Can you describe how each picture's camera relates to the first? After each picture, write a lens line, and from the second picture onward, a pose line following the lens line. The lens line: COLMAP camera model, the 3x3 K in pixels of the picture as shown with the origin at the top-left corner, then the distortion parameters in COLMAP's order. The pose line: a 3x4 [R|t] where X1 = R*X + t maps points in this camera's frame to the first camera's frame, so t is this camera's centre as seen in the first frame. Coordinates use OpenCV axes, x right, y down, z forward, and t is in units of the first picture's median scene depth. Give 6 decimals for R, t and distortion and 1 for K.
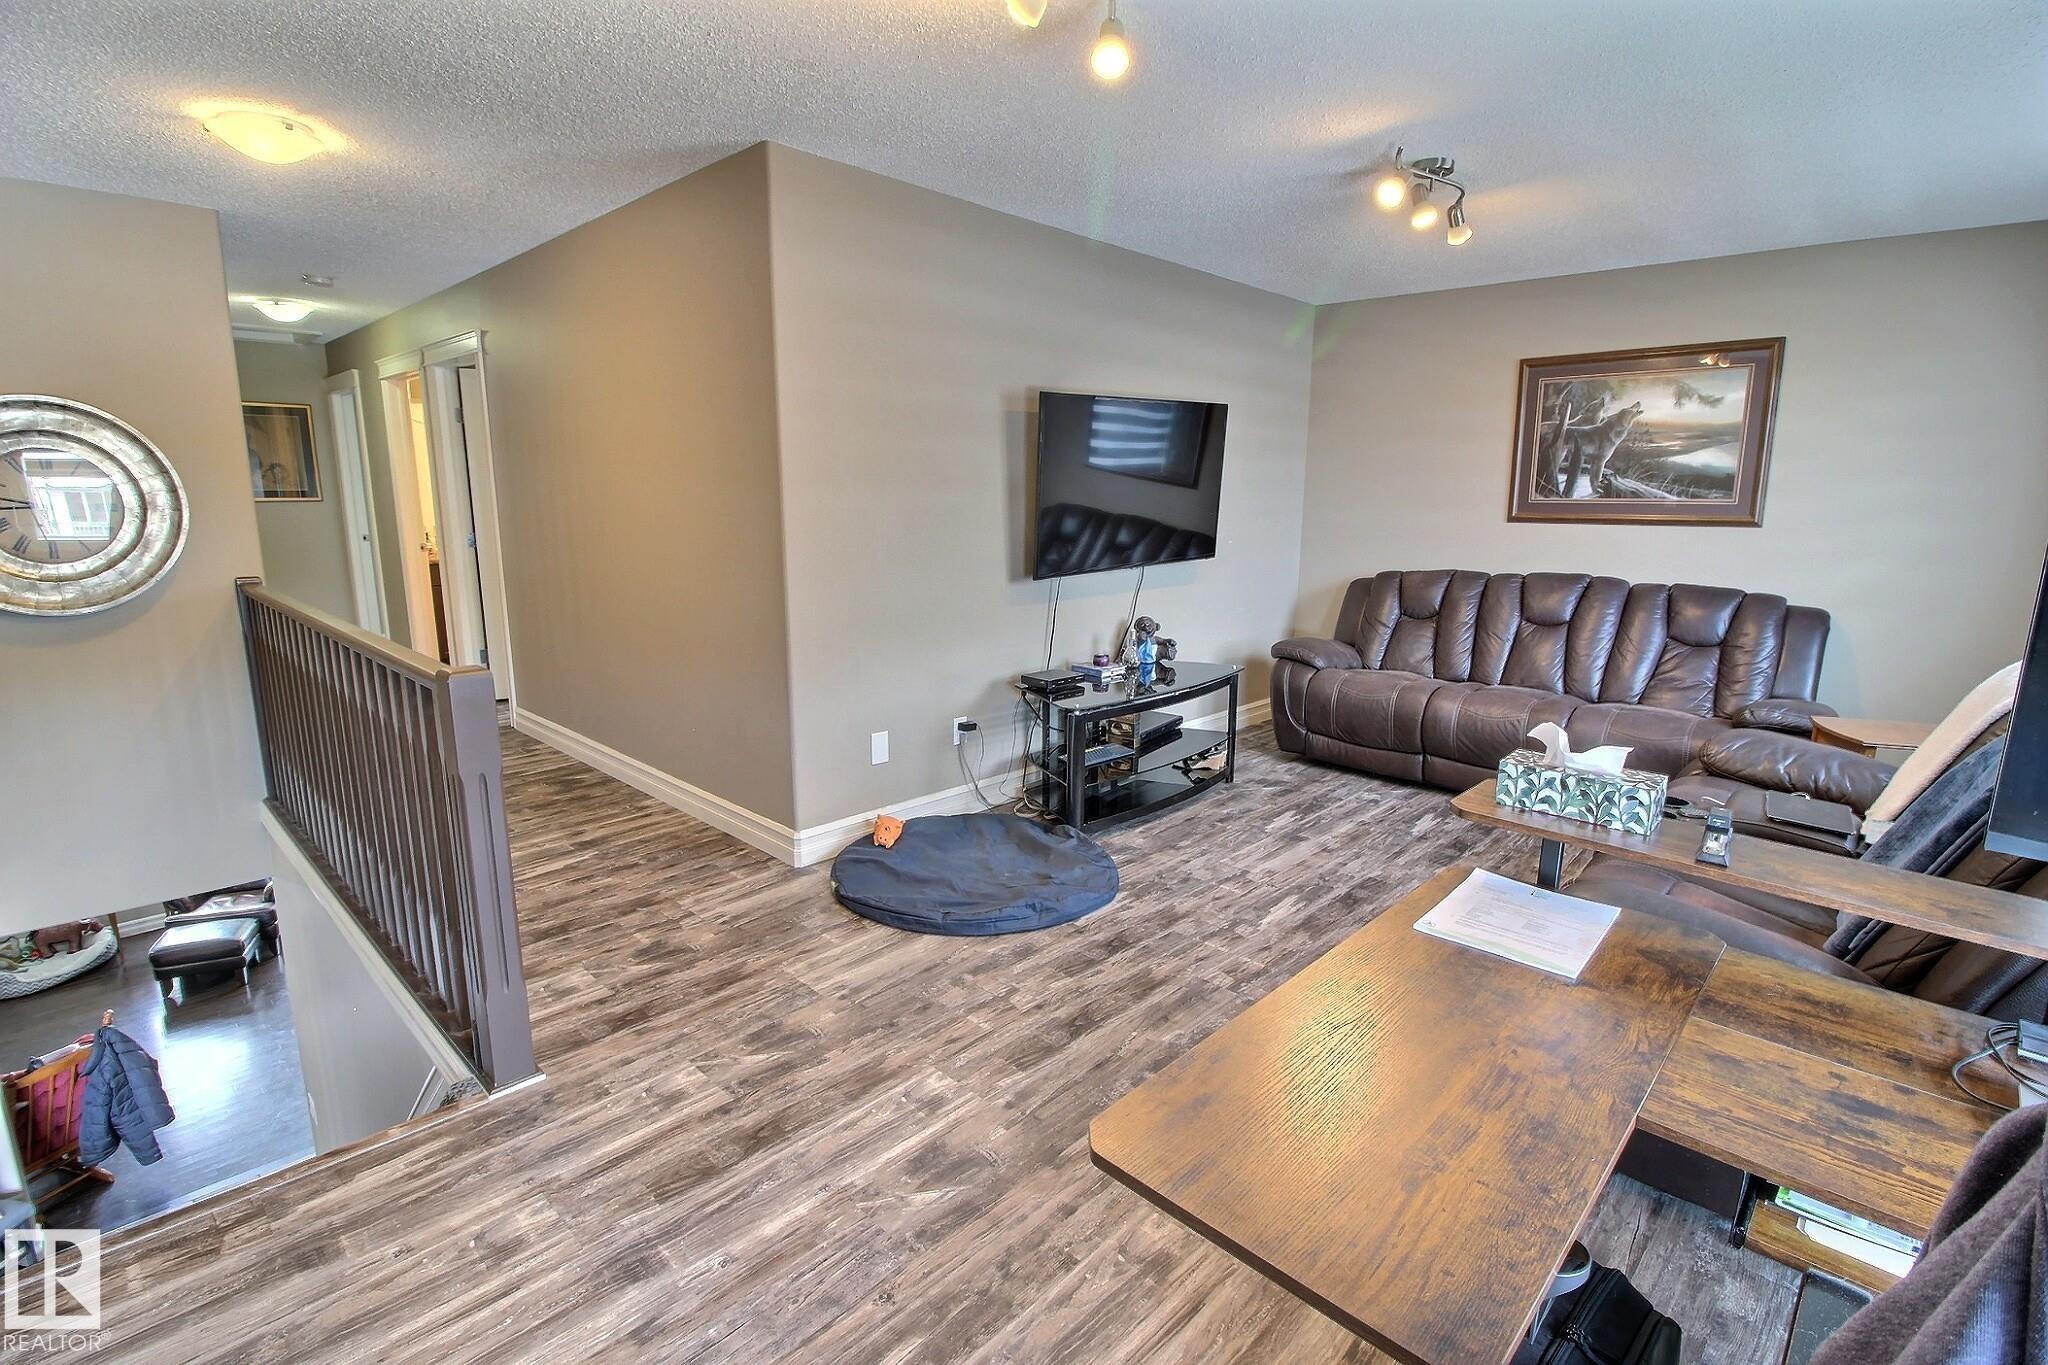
lens RADIAL K [[961.7, 0, 1044.7], [0, 961.7, 671.0], [0, 0, 1]] dist [-0.004432, -0.005923]
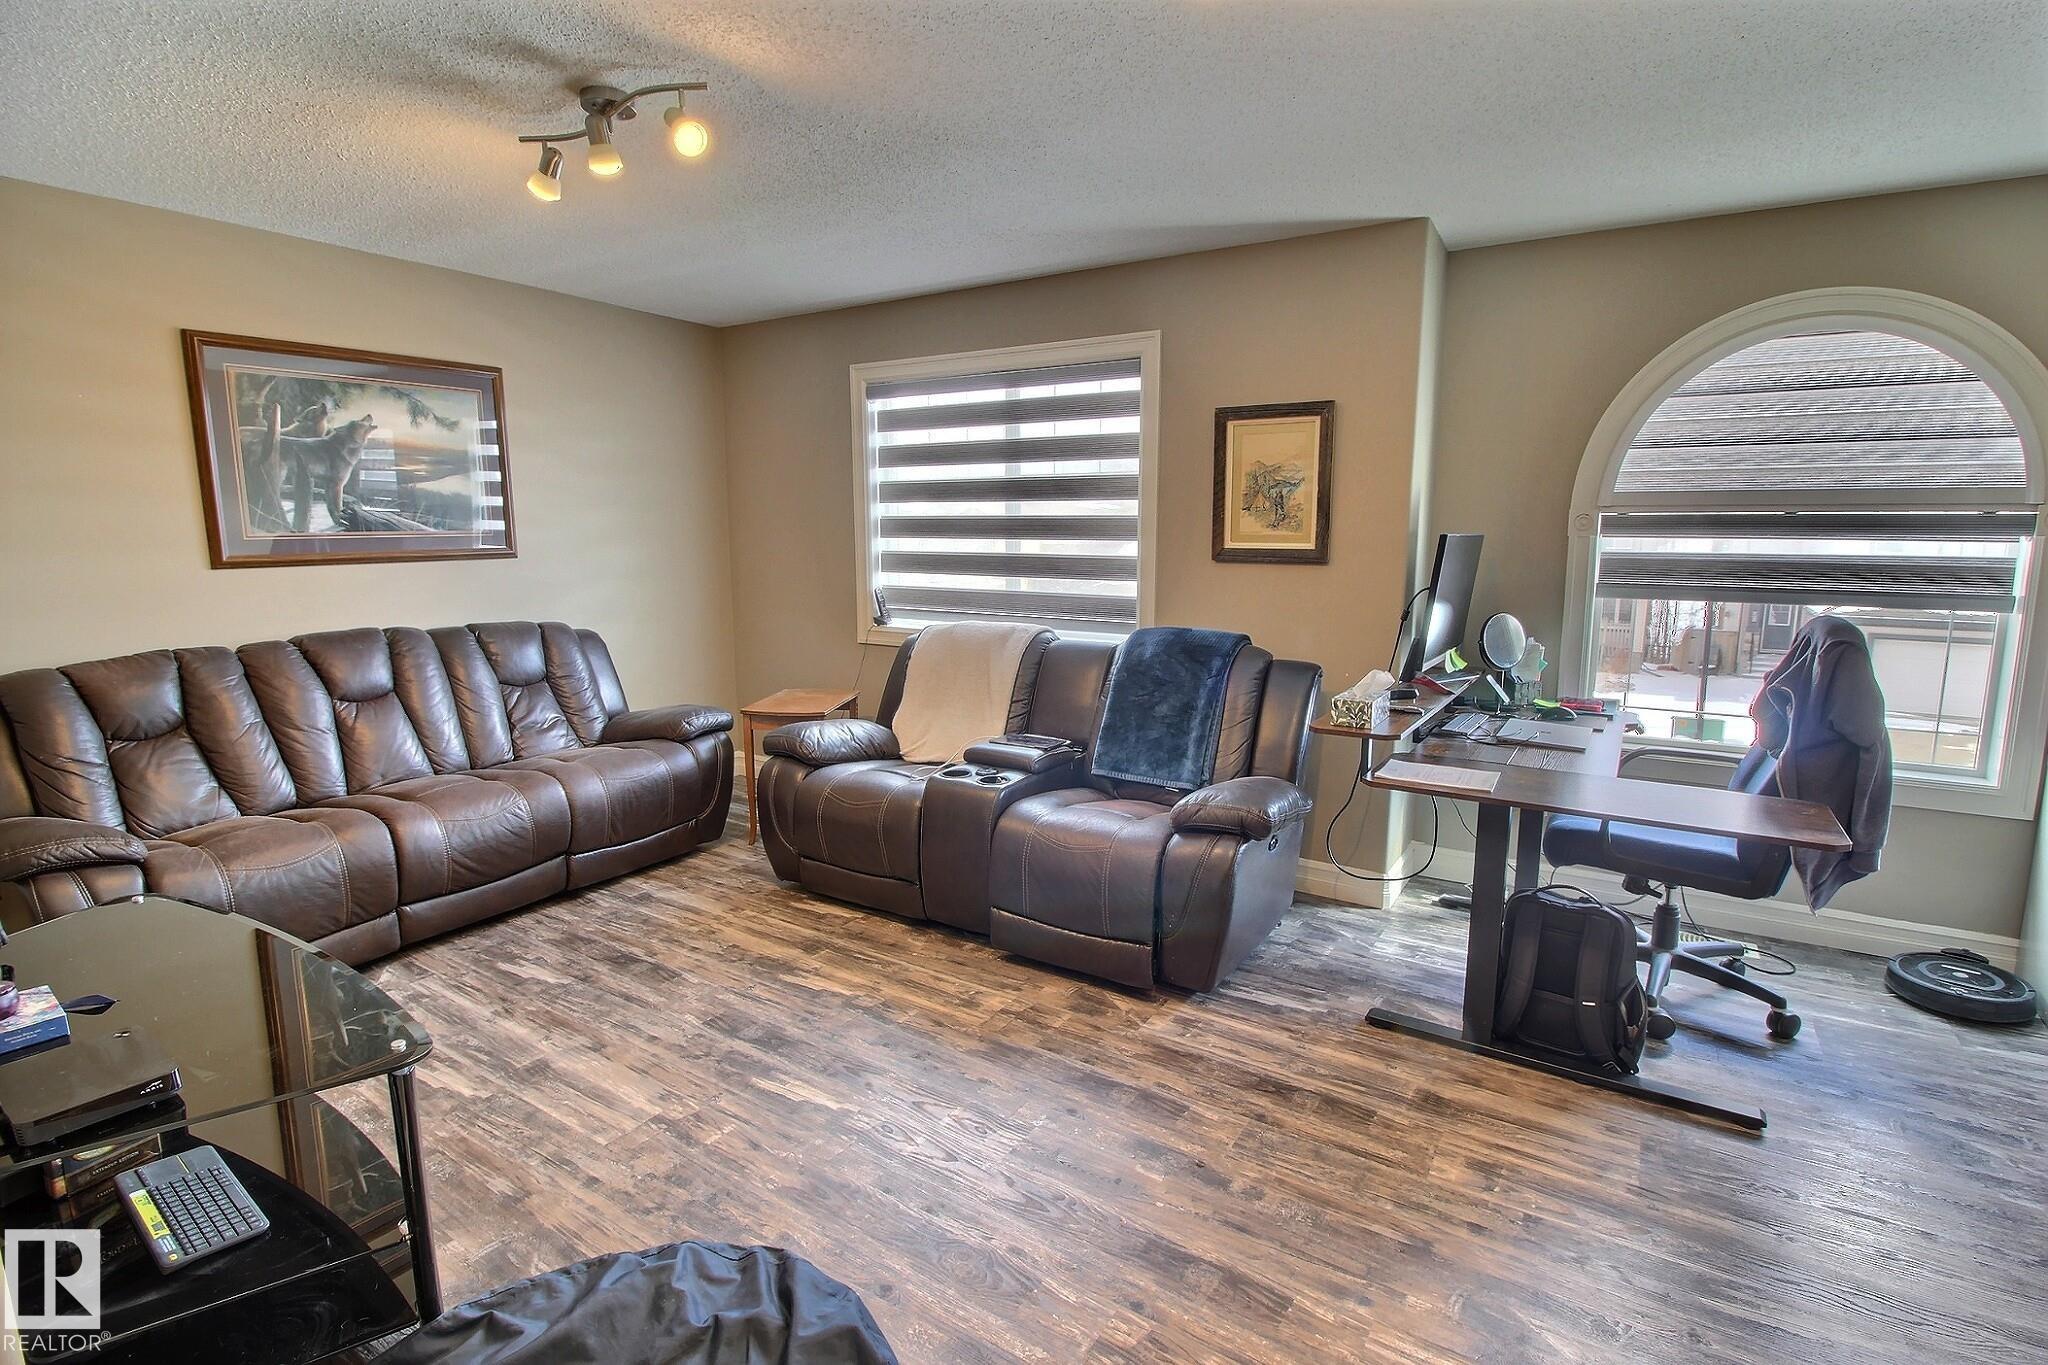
lens RADIAL K [[961.7, 0, 1046.6], [0, 961.7, 675.5], [0, 0, 1]] dist [-0.004432, -0.005923]
pose [[-0.201347, -0.159859, 0.966387, -0.336717], [0.176652, 0.964490, 0.196350, -0.127252], [-0.963459, 0.210249, -0.165958, 0.641519]]
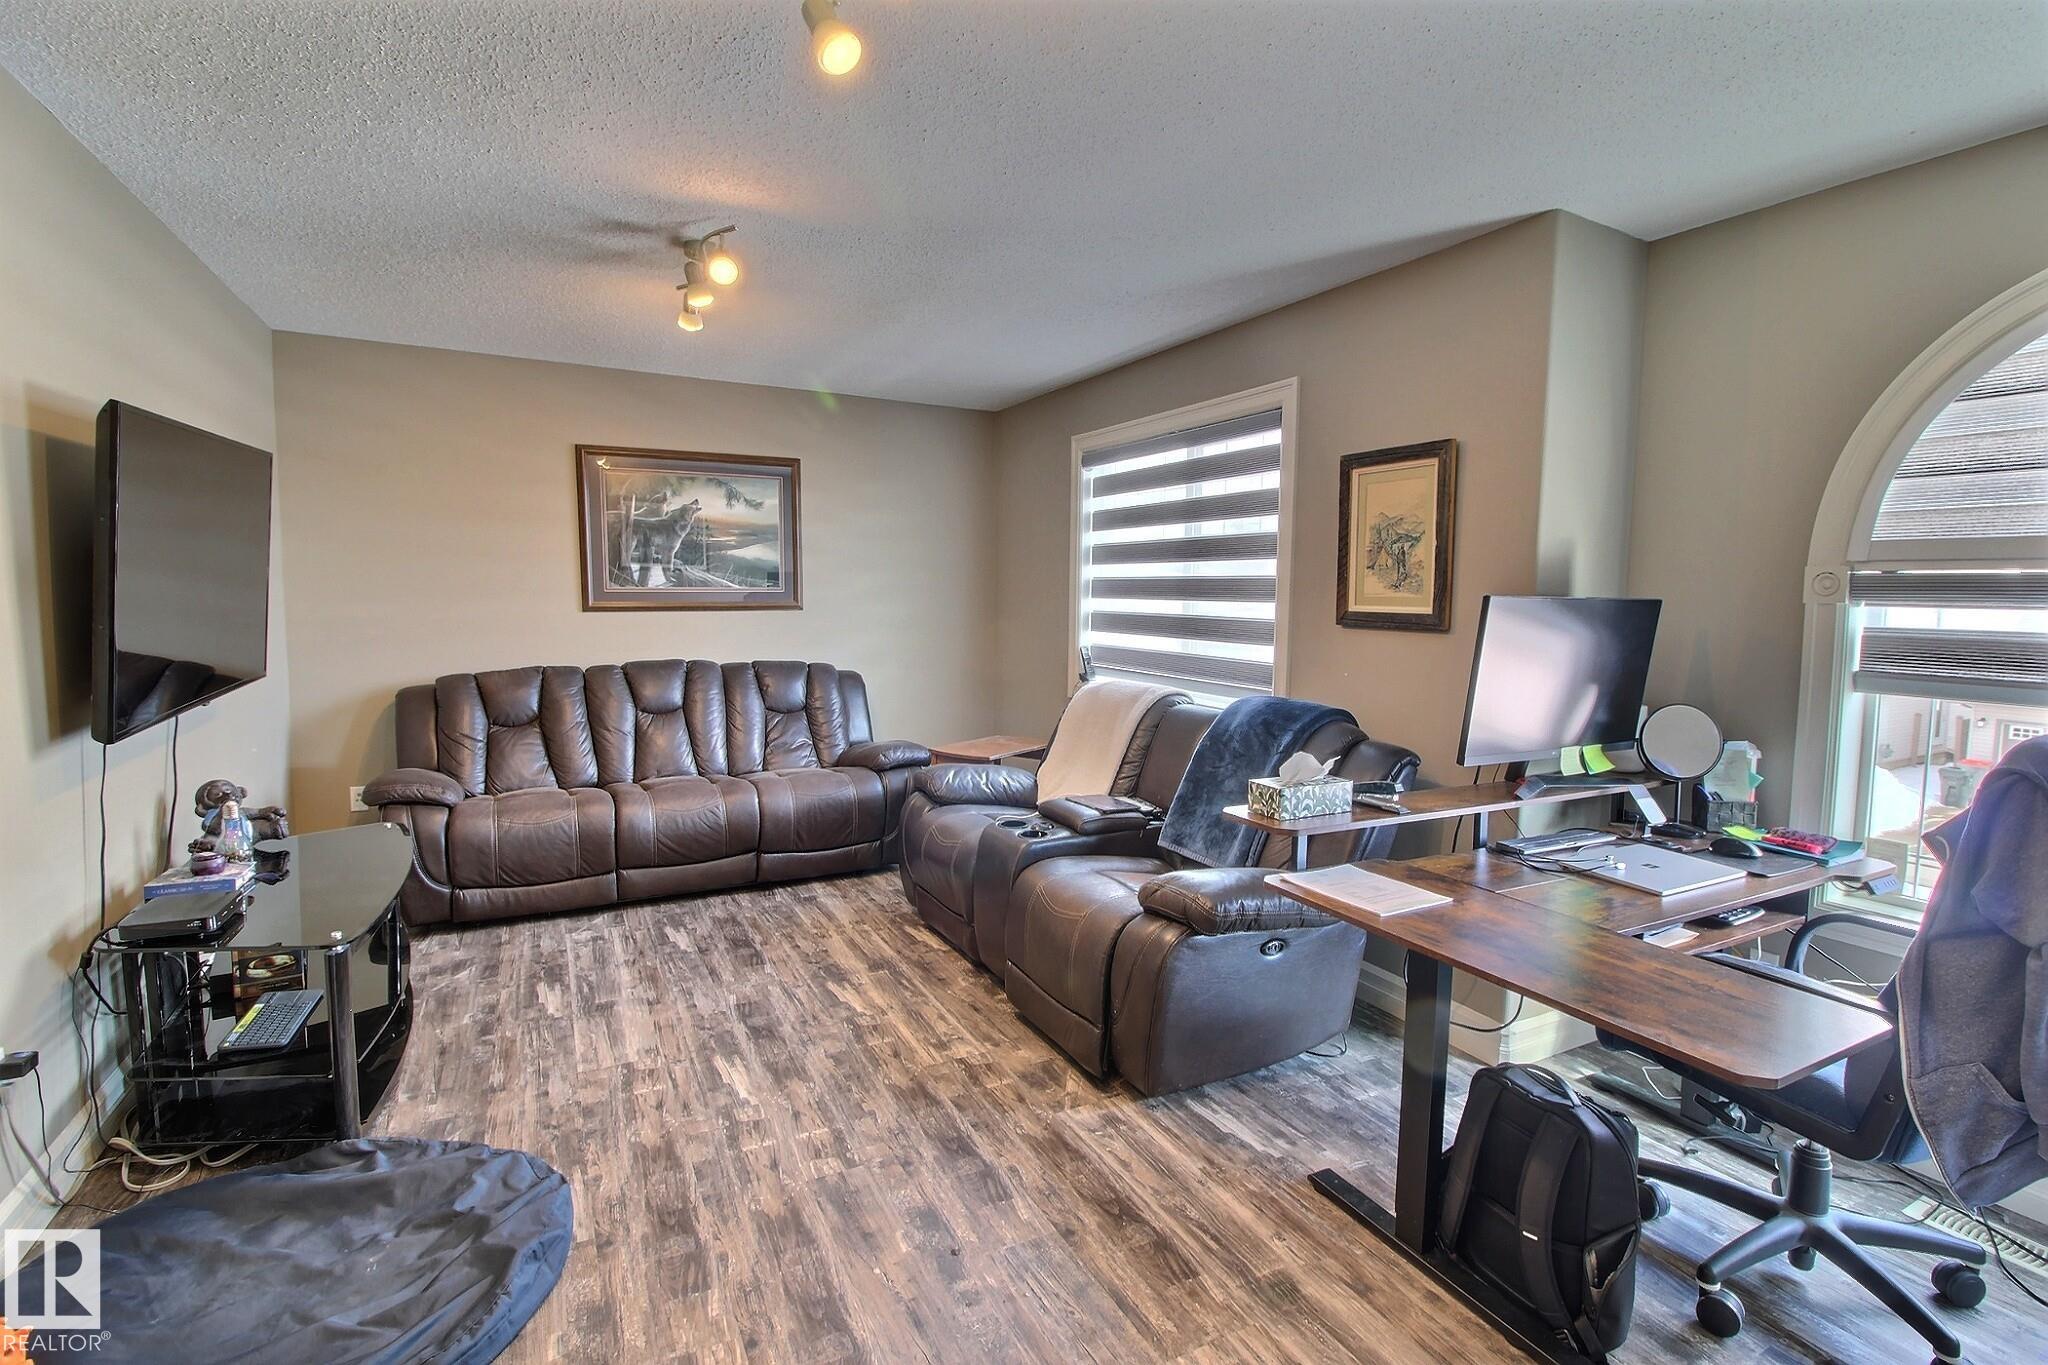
lens RADIAL K [[961.7, 0, 1048.8], [0, 961.7, 676.0], [0, 0, 1]] dist [-0.004432, -0.005923]
pose [[0.312729, -0.090974, 0.945476, -0.315899], [0.167417, 0.985098, 0.039411, -0.060774], [-0.934972, 0.145964, 0.323299, 0.309878]]
